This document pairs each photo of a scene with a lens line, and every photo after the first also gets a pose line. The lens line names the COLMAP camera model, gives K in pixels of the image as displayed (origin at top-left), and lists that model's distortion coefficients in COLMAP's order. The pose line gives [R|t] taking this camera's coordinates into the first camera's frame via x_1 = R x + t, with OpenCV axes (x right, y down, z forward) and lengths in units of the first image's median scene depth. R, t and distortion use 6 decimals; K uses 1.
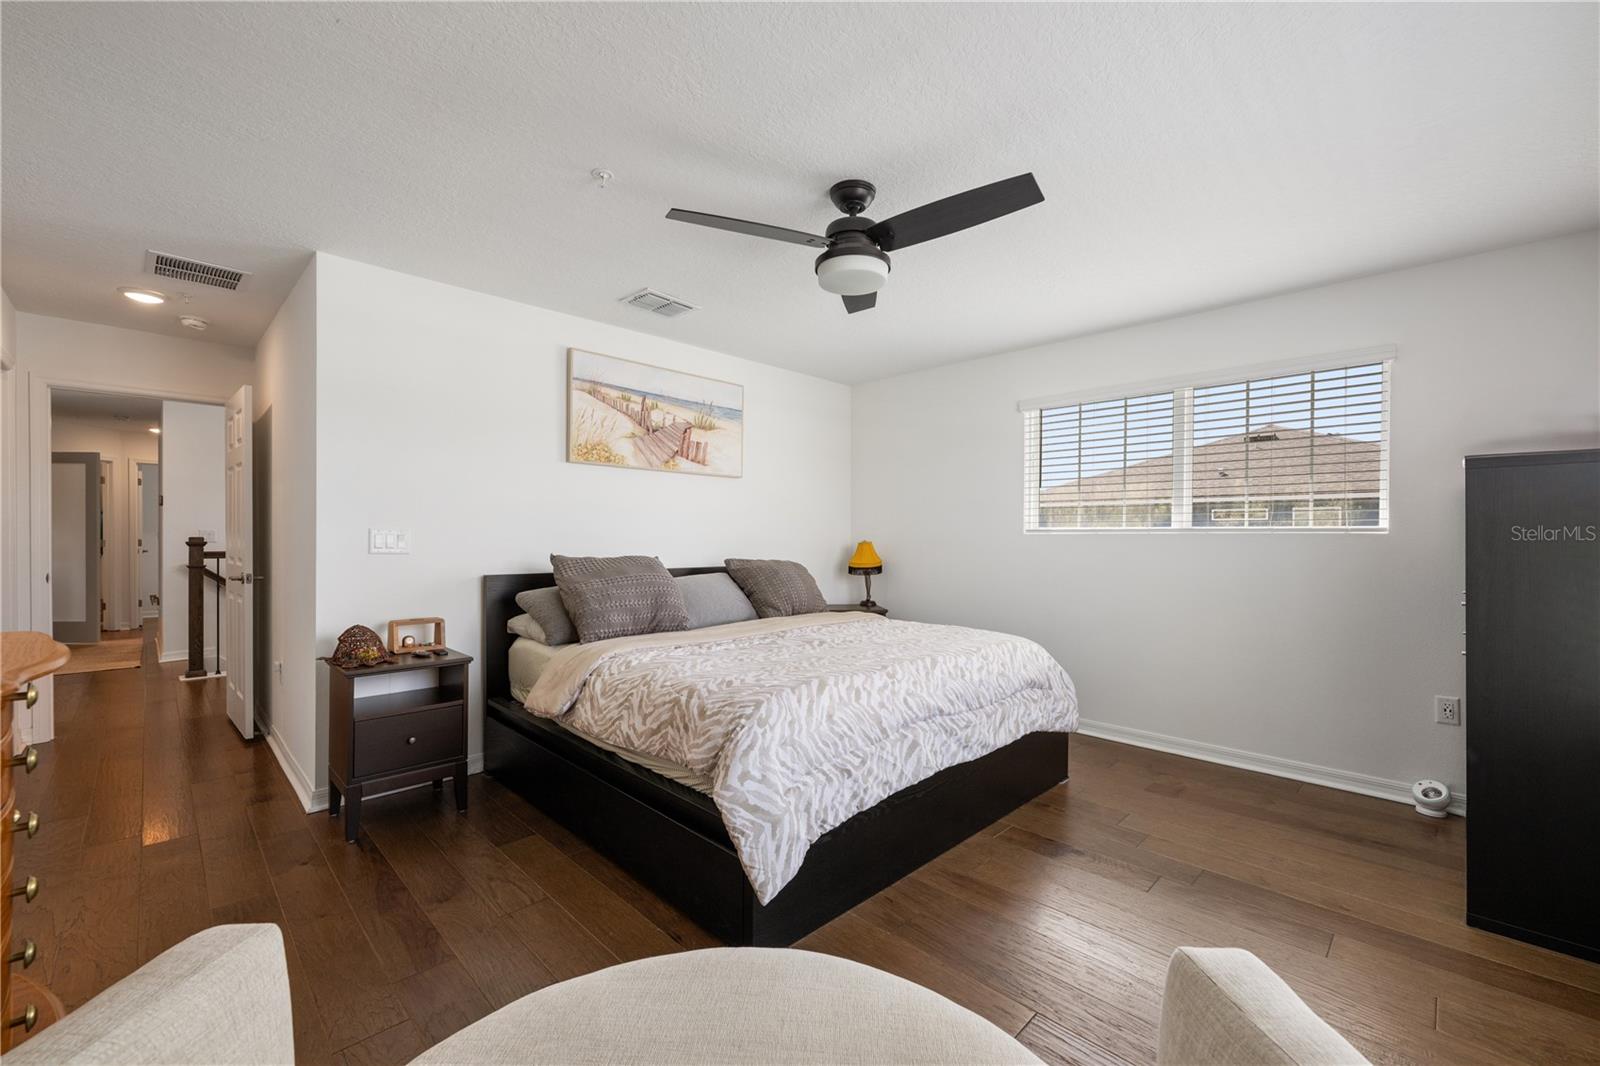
lens RADIAL K [[626.9, 0, 802.3], [0, 626.9, 540.9], [0, 0, 1]] dist [-0.007668, 0.000351]
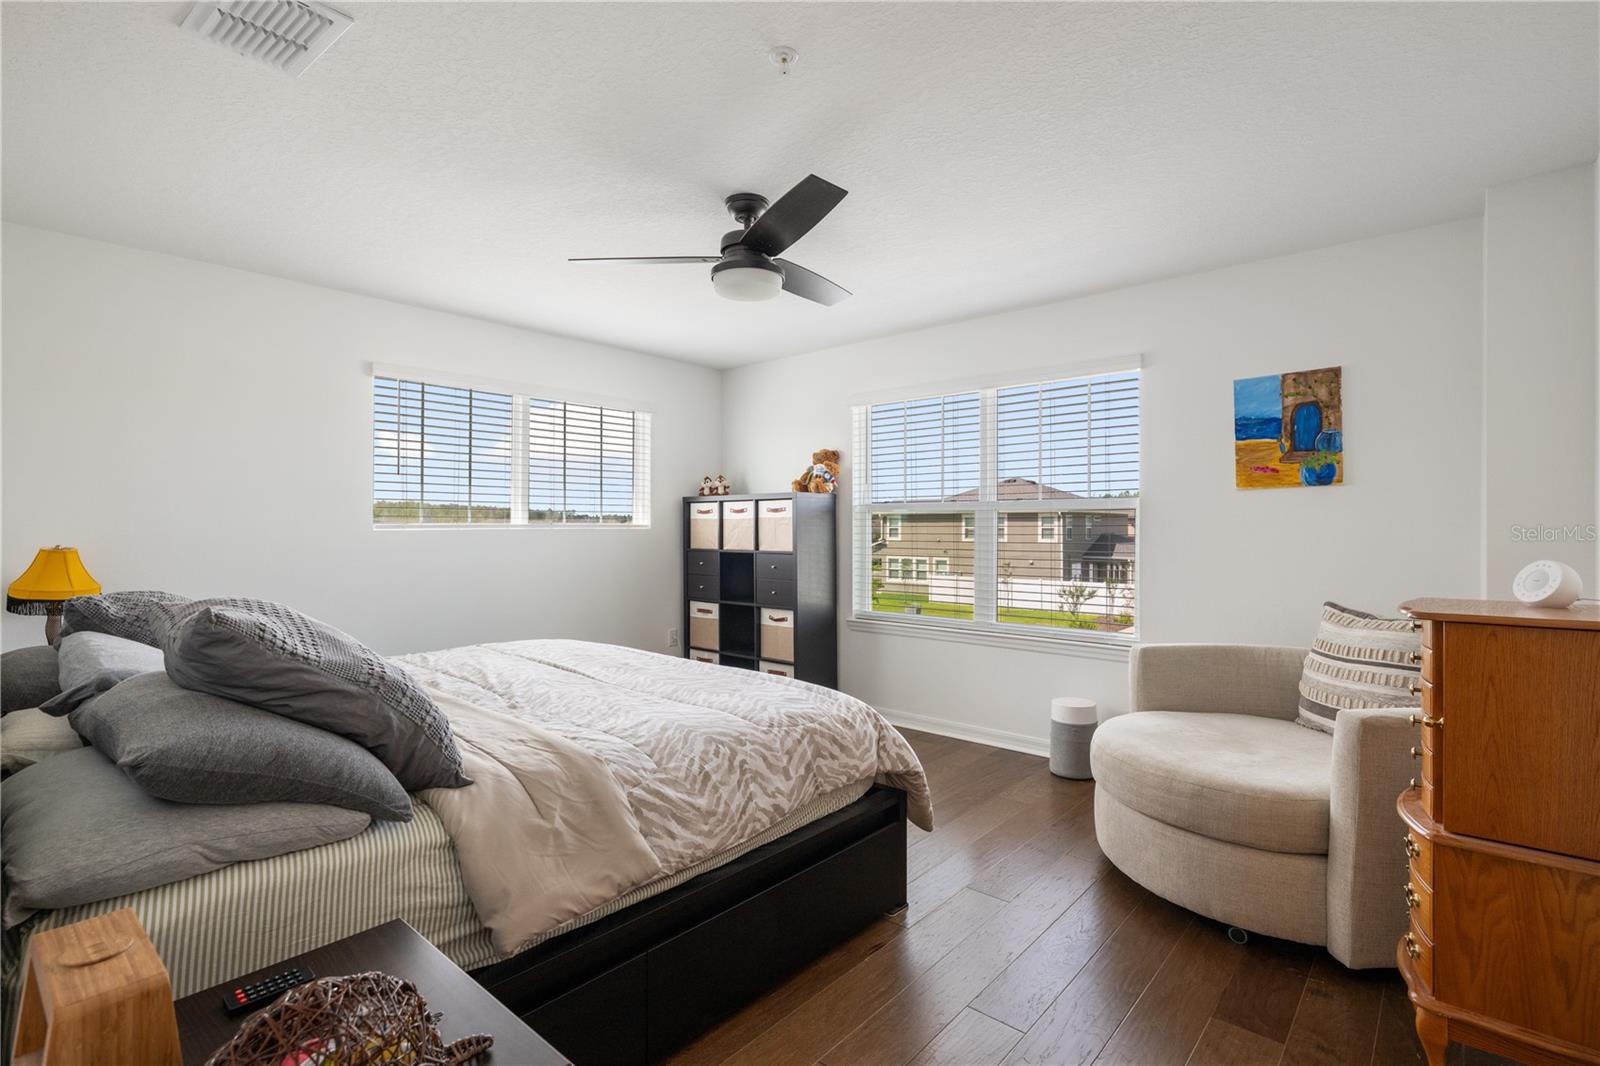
lens RADIAL K [[763.6, 0, 810.4], [0, 763.6, 530.7], [0, 0, 1]] dist [-0.004958, 0.002243]
pose [[-0.087124, -0.000461, 0.996197, -1.213110], [-0.002618, 0.999997, 0.000234, -0.022600], [-0.996194, -0.002587, -0.087125, 1.050847]]
